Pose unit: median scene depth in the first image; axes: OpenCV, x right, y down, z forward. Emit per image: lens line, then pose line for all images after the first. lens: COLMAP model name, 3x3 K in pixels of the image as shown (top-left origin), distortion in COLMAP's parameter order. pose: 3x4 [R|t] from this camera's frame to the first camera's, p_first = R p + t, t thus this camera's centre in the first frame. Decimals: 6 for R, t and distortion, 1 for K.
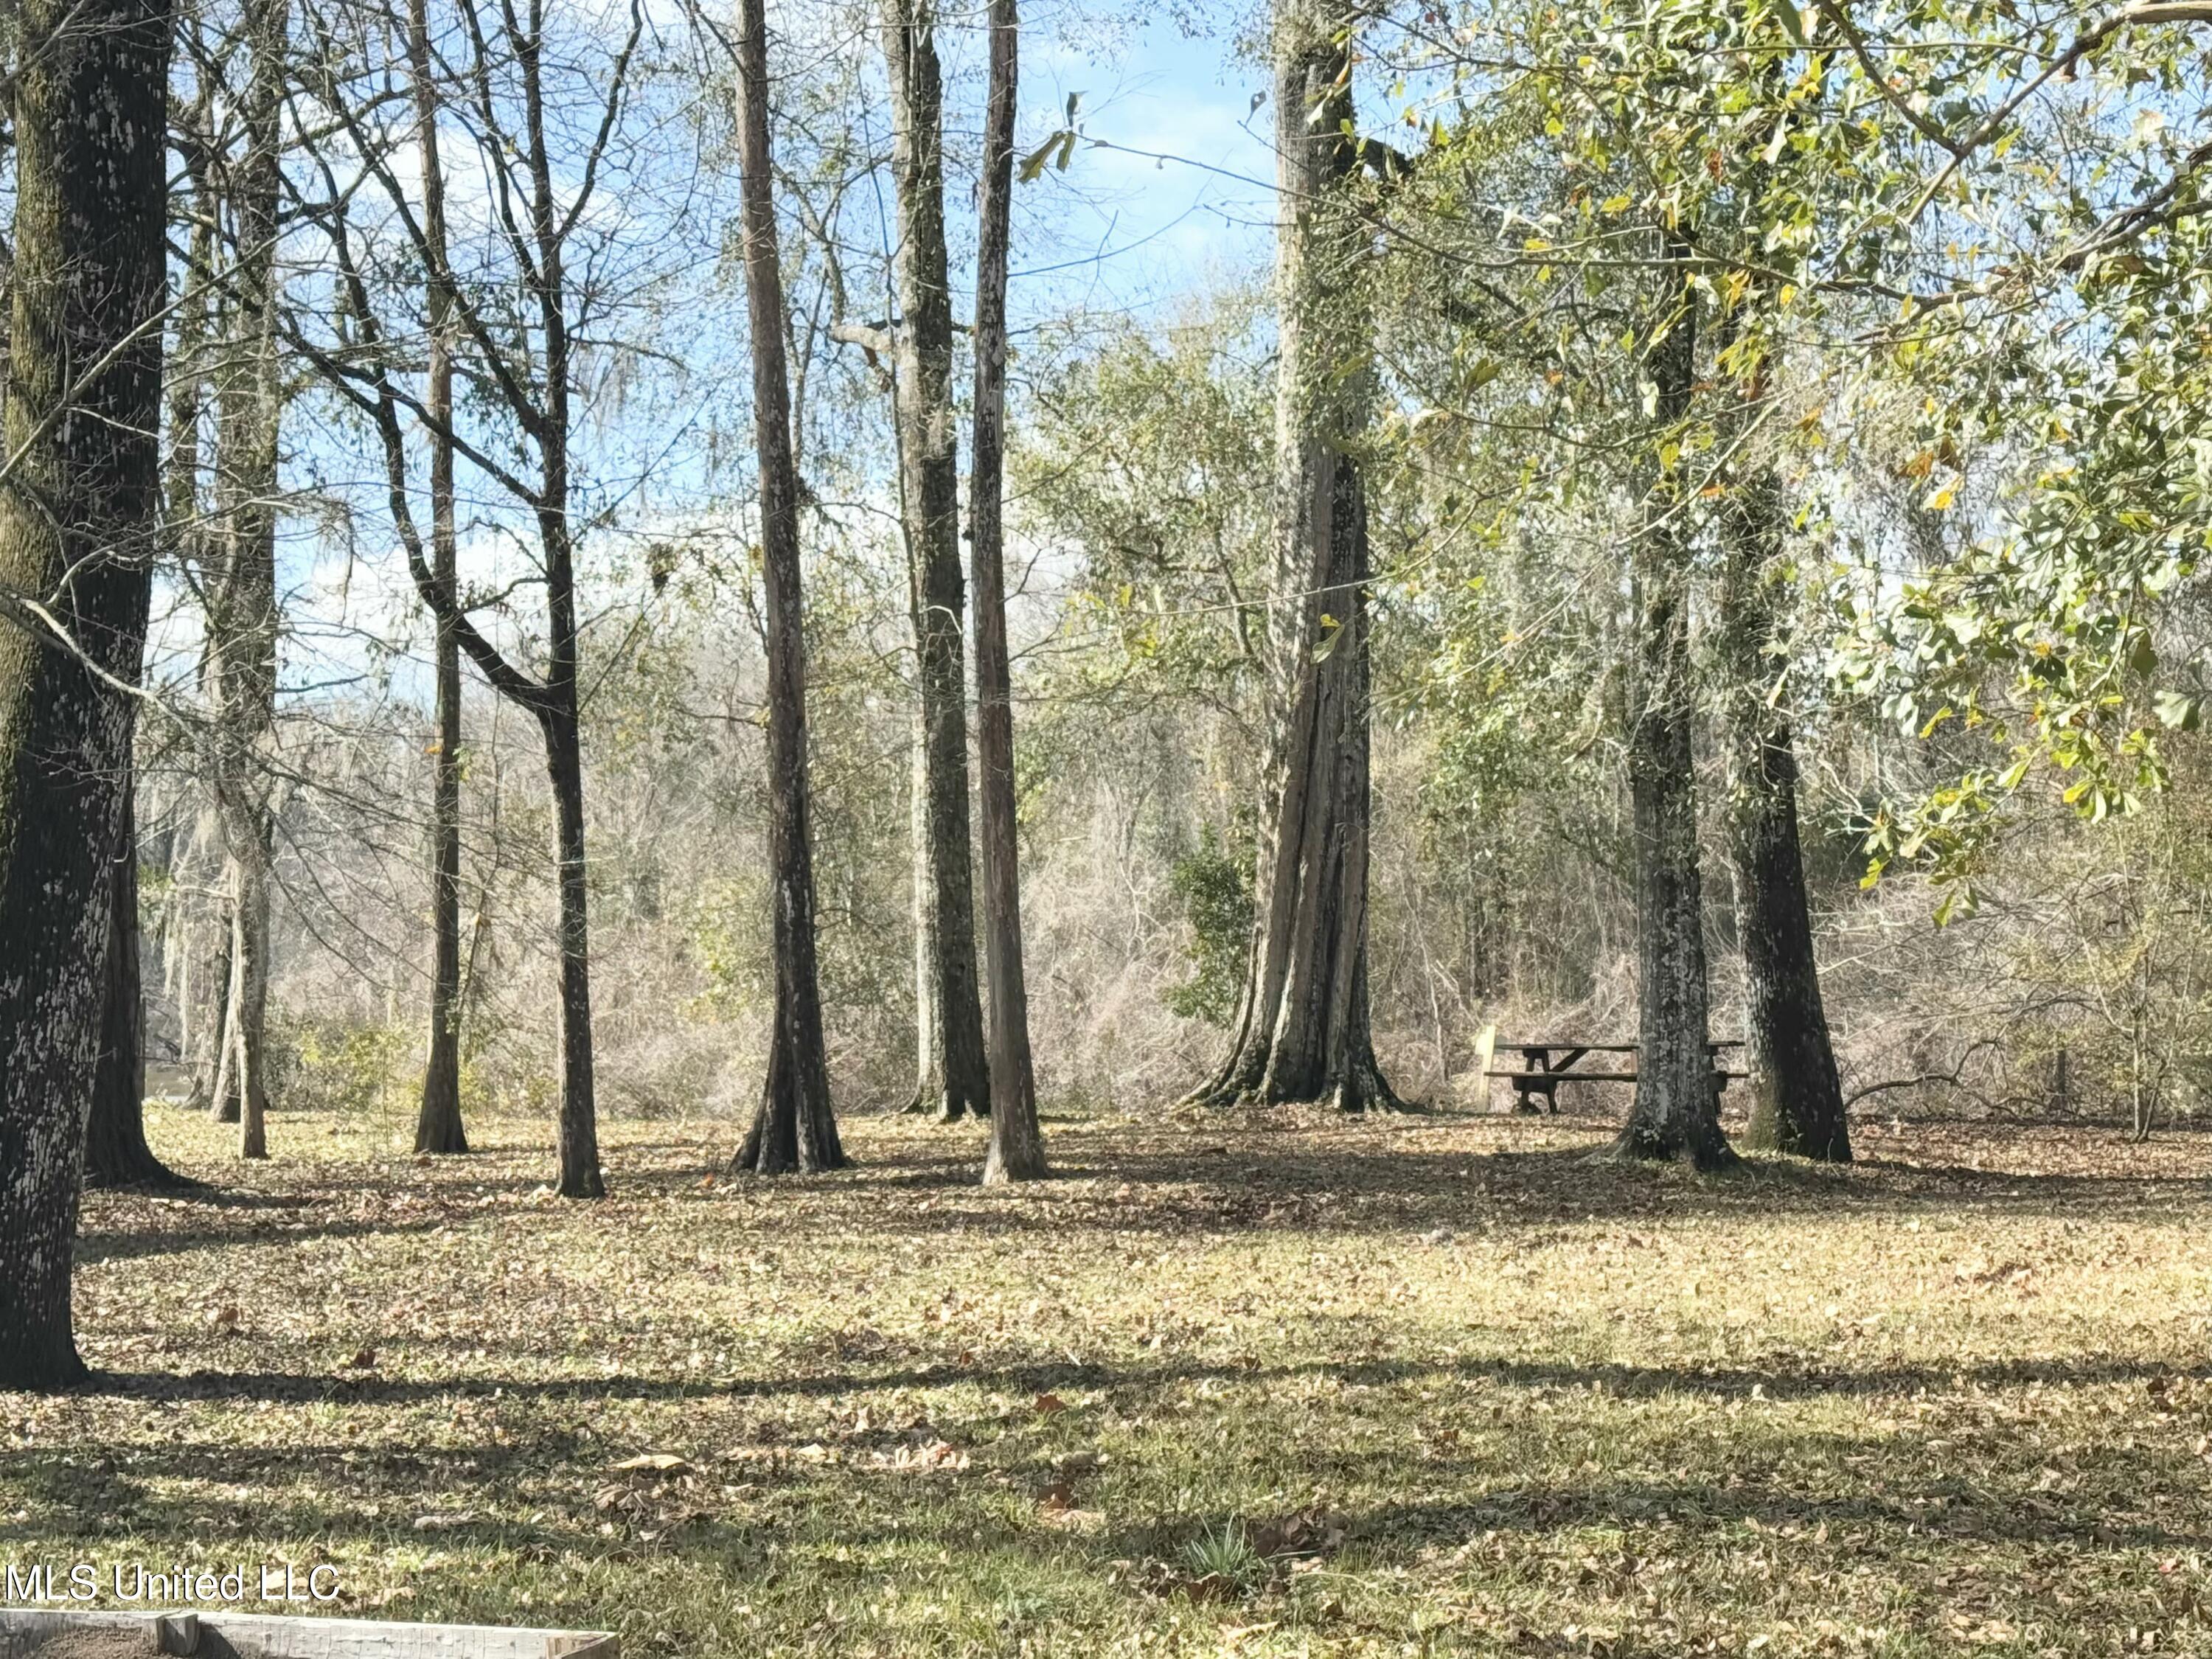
lens RADIAL K [[3799.5, 0, 1107.5], [0, 3799.5, 829.7], [0, 0, 1]] dist [0.138119, 0.000000]
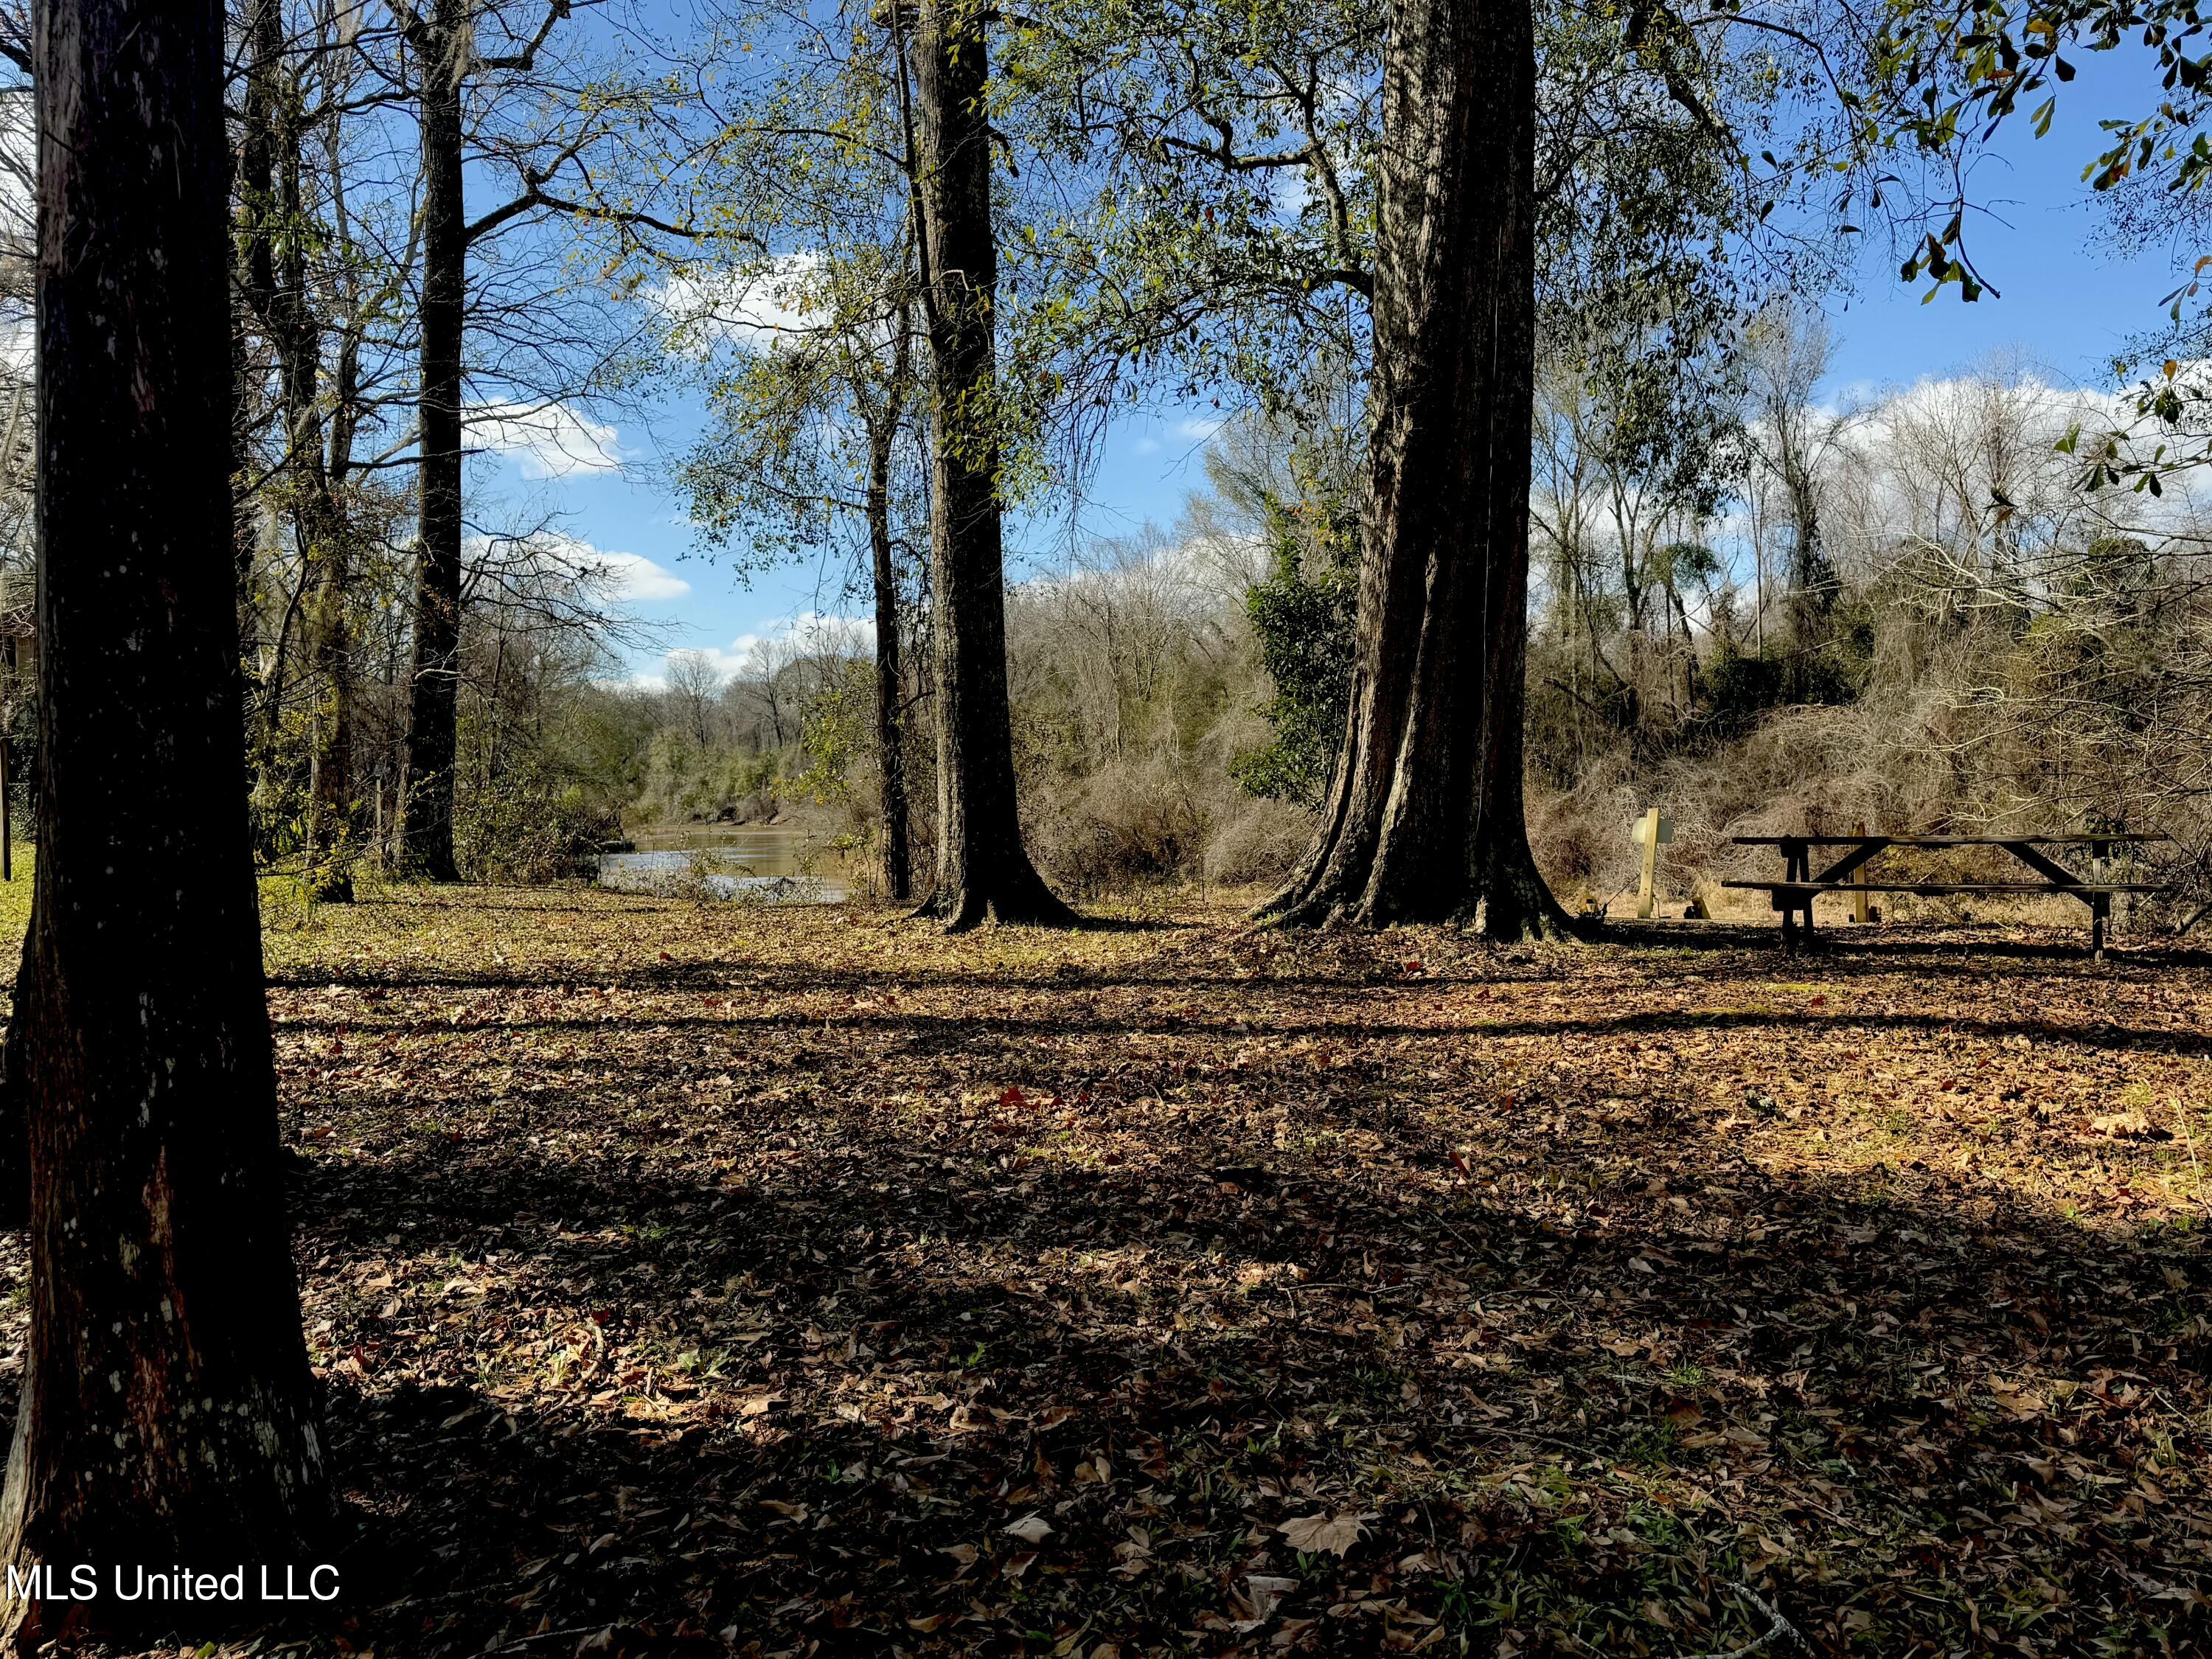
lens RADIAL K [[1743.0, 0, 1107.6], [0, 1743.0, 838.2], [0, 0, 1]] dist [0.087206, 0.001450]
pose [[0.994733, 0.003324, -0.102449, 0.049107], [0.003680, 0.997672, 0.068099, 0.065059], [0.102437, -0.068117, 0.992404, 1.256775]]
